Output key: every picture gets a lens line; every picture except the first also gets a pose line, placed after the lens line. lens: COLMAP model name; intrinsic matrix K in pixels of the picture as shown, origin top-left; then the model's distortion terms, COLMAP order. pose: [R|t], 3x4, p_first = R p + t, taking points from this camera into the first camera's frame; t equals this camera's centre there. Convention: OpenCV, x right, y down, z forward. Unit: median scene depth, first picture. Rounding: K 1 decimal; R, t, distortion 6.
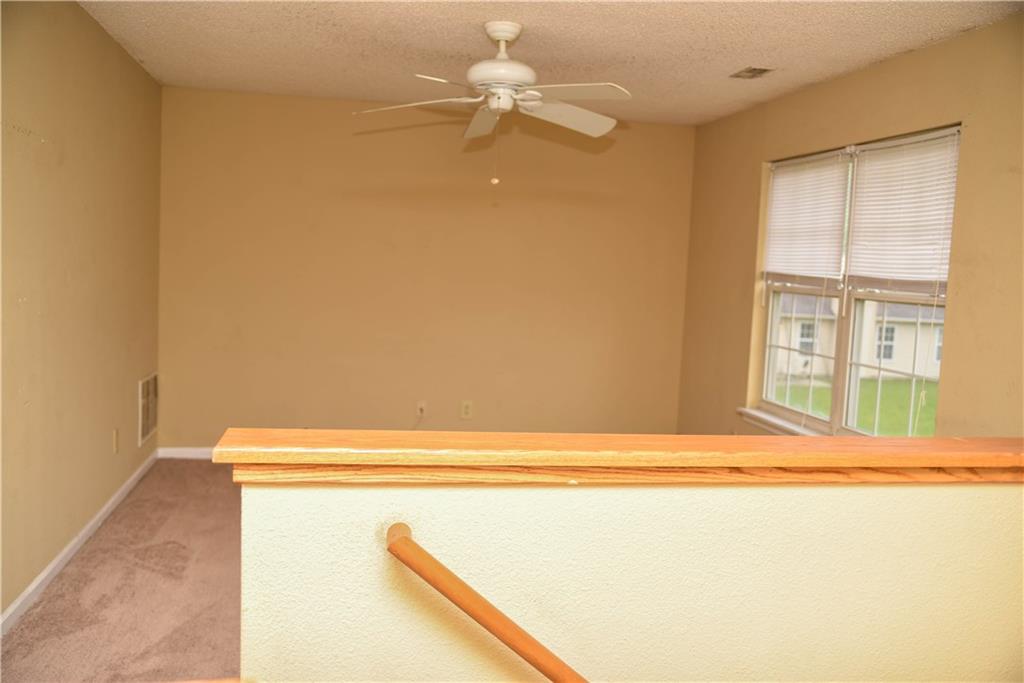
lens RADIAL K [[929.5, 0, 514.5], [0, 929.5, 339.4], [0, 0, 1]] dist [-0.050648, -0.012364]
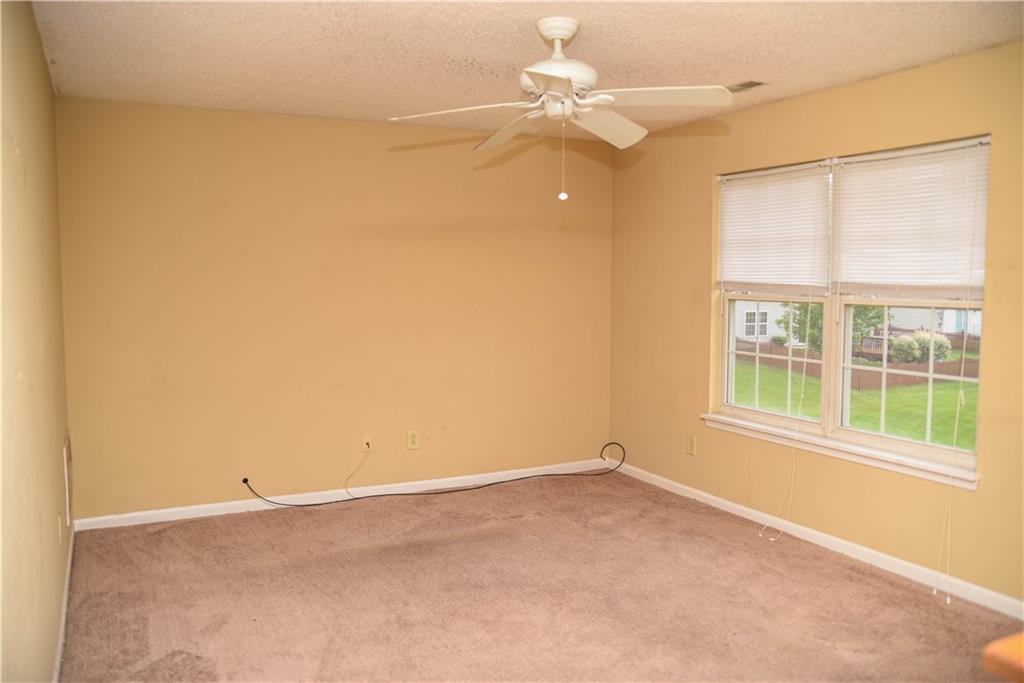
lens RADIAL K [[816.6, 0, 505.7], [0, 816.6, 341.3], [0, 0, 1]] dist [-0.111104, 0.094905]
pose [[0.958883, -0.067201, 0.275730, -0.264082], [0.066491, 0.997716, 0.011934, -0.040442], [-0.275903, 0.006891, 0.961161, 0.242201]]
